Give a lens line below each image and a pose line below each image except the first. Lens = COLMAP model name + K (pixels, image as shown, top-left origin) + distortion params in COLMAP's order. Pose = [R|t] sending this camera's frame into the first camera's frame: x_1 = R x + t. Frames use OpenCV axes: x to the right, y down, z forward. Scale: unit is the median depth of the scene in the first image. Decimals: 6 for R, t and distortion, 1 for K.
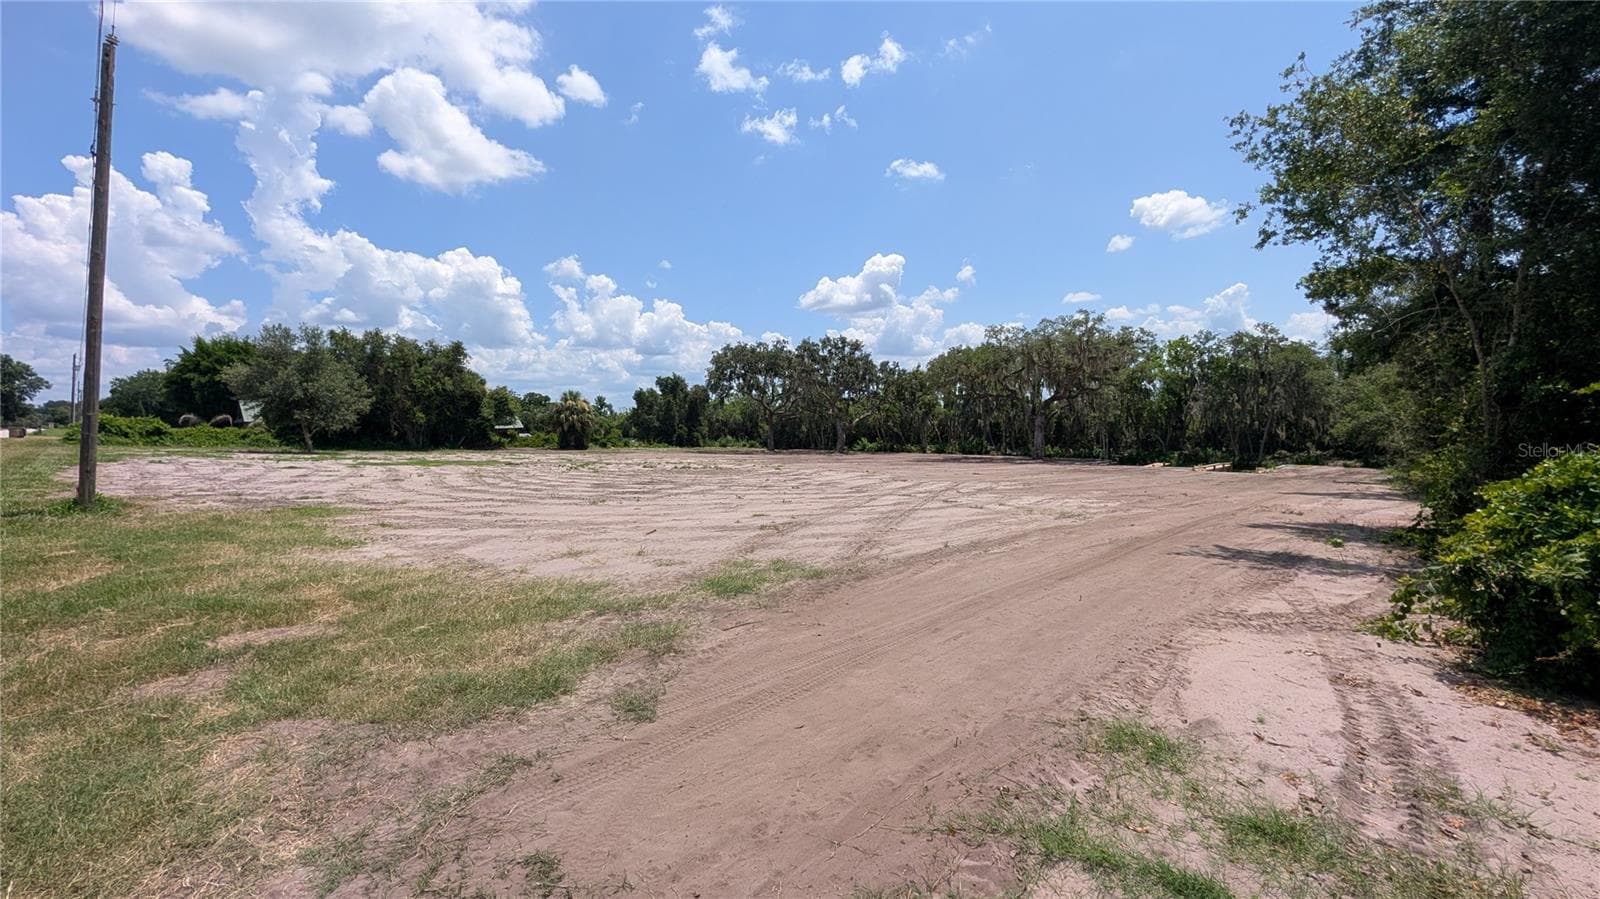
lens RADIAL K [[597.0, 0, 805.8], [0, 597.0, 443.2], [0, 0, 1]] dist [-0.001233, -0.000001]
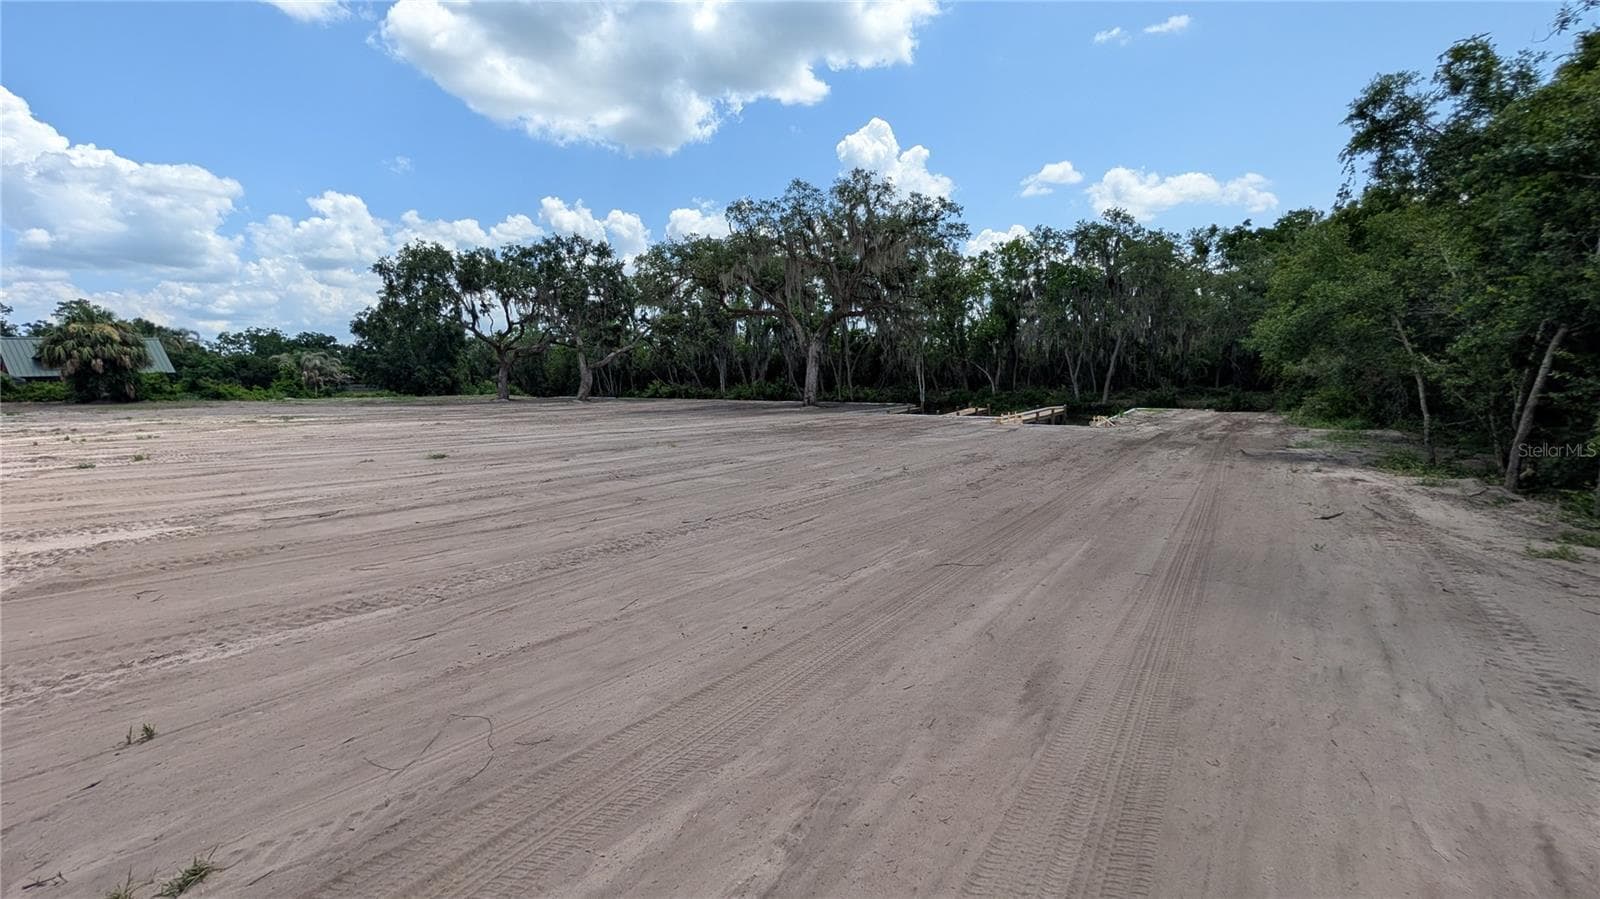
lens RADIAL K [[597.0, 0, 805.8], [0, 597.0, 443.2], [0, 0, 1]] dist [-0.001233, -0.000001]
pose [[0.983565, -0.032881, 0.177535, 0.264254], [0.016376, 0.995471, 0.093646, 0.005269], [-0.179810, -0.089200, 0.979649, 0.336606]]
